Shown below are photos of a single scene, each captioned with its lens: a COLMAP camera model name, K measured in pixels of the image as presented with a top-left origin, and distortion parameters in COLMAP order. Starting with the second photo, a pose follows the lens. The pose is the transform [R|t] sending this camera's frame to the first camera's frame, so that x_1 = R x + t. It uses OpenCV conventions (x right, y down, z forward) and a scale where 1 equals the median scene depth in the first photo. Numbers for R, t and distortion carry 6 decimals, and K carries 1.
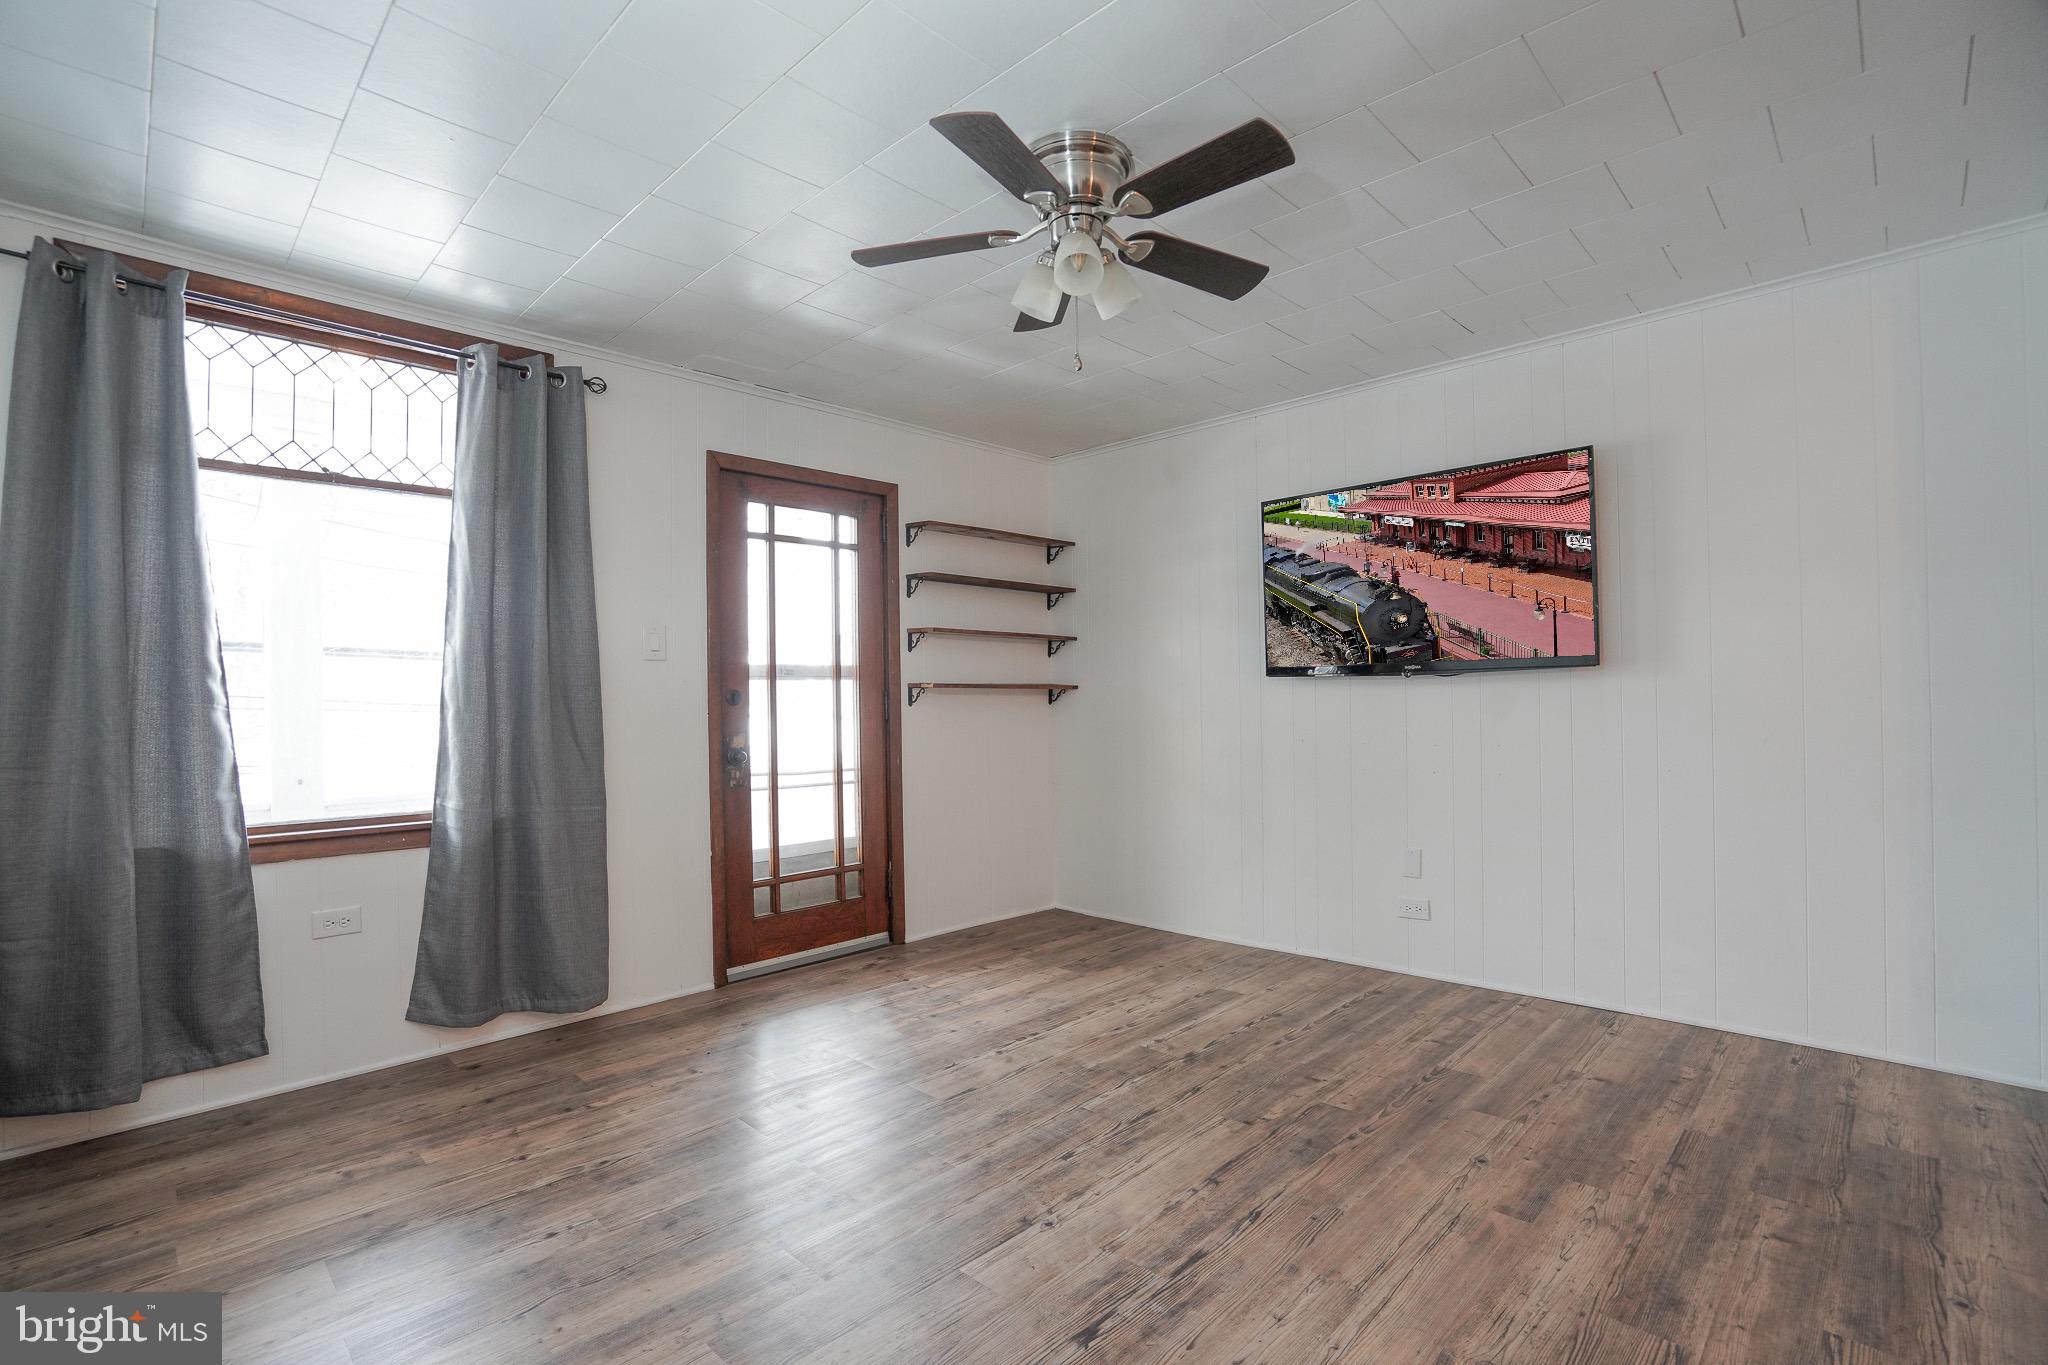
lens RADIAL K [[1012.9, 0, 1024.0], [0, 1012.9, 682.5], [0, 0, 1]] dist [-0.065759, 0.028110]
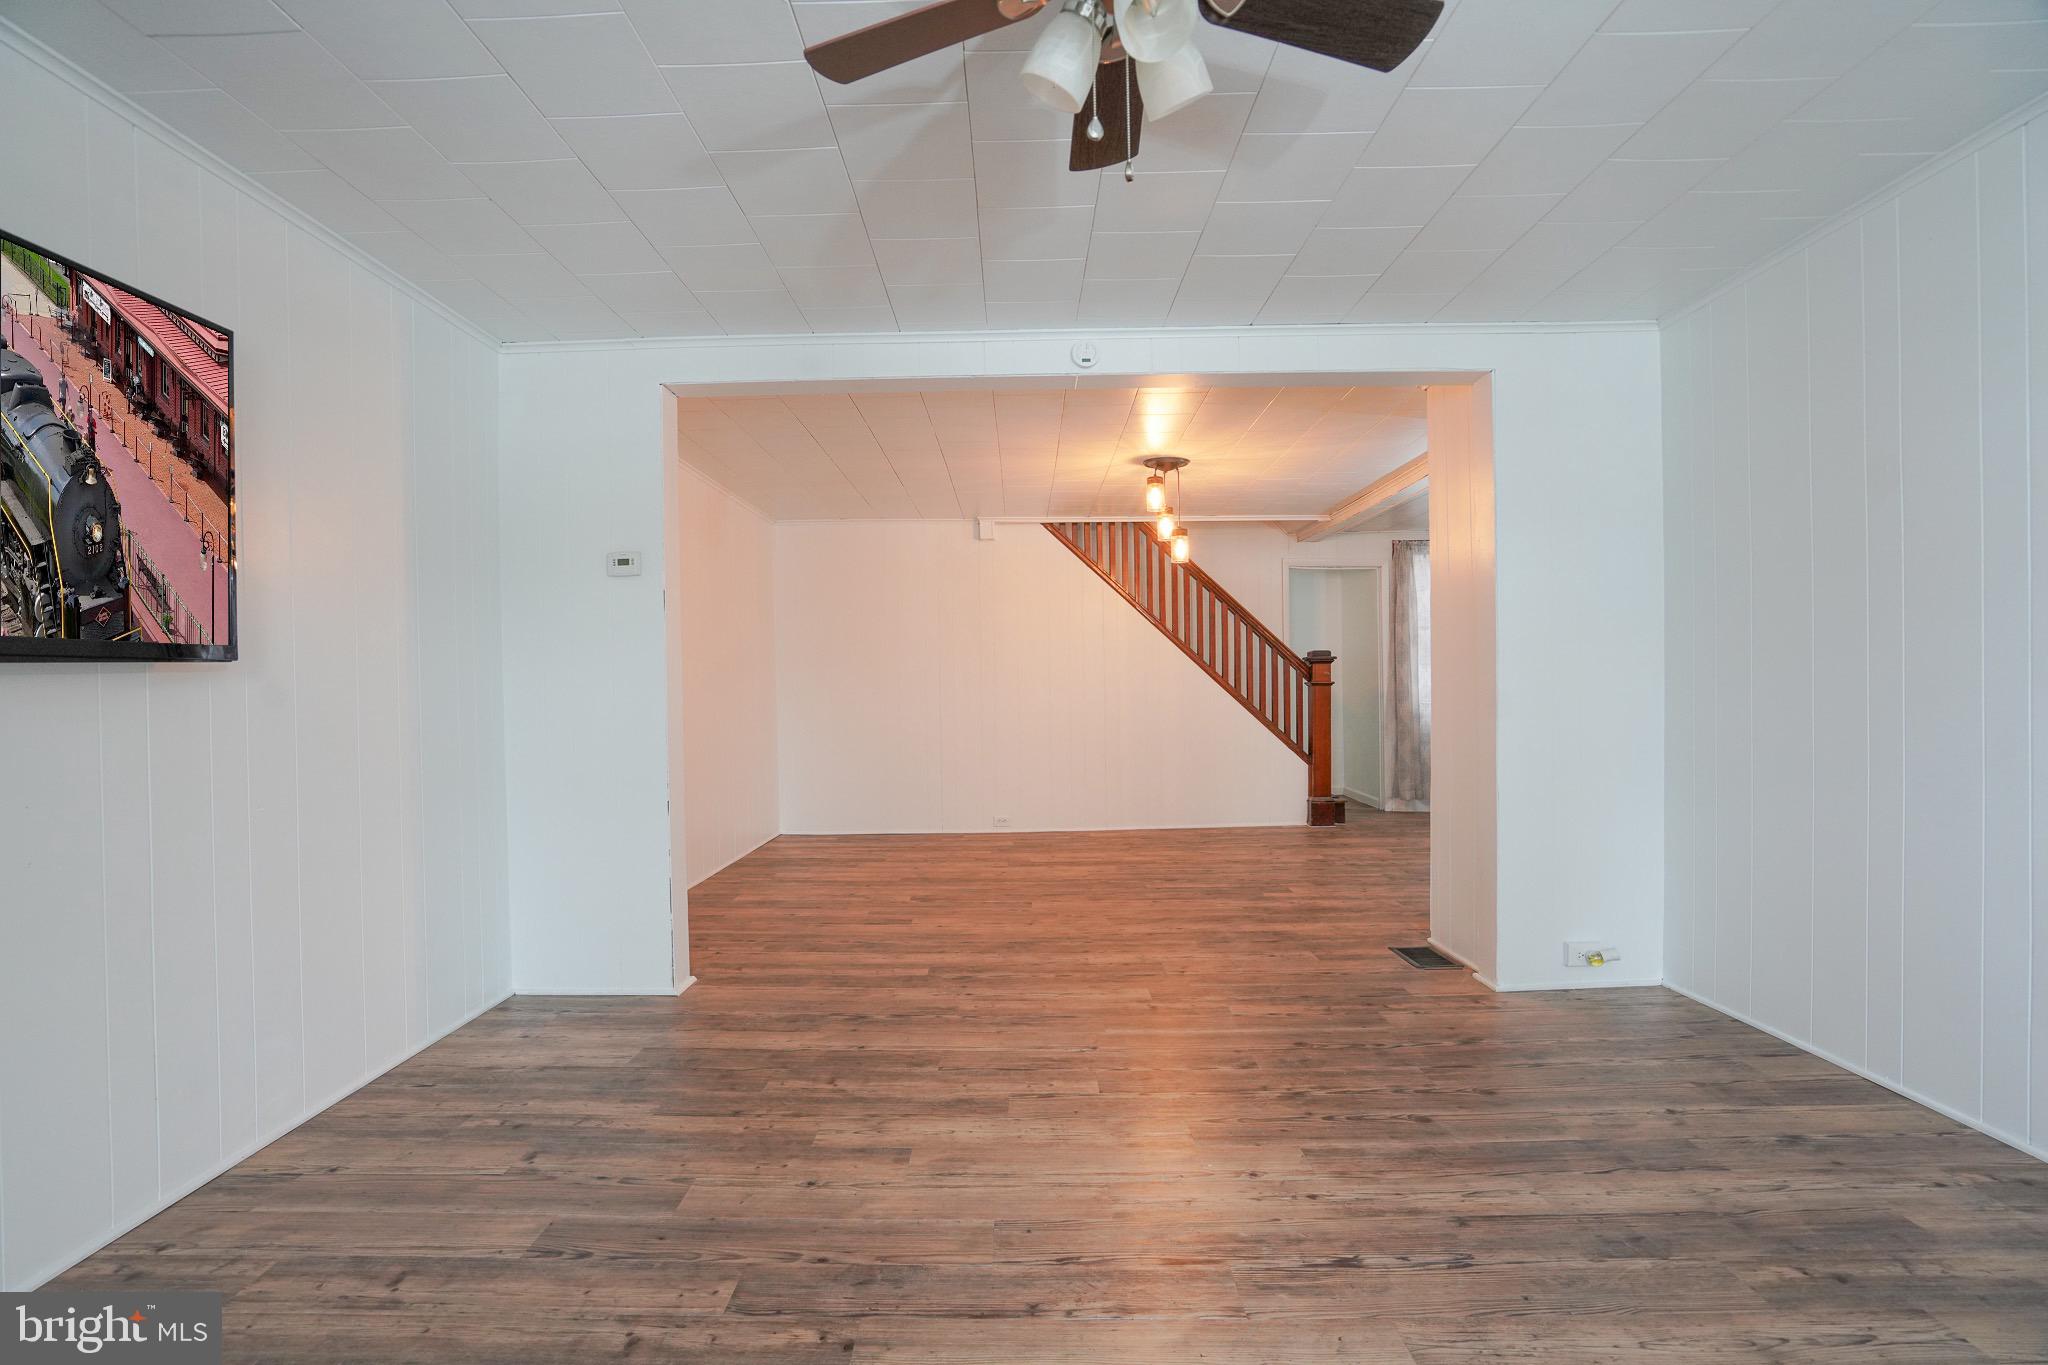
lens RADIAL K [[929.2, 0, 1014.0], [0, 929.2, 690.6], [0, 0, 1]] dist [-0.058684, 0.022089]
pose [[-0.688706, 0.020803, 0.724742, -0.237461], [0.014806, 0.999783, -0.014628, 0.020920], [-0.724889, 0.000657, -0.688865, 1.103358]]
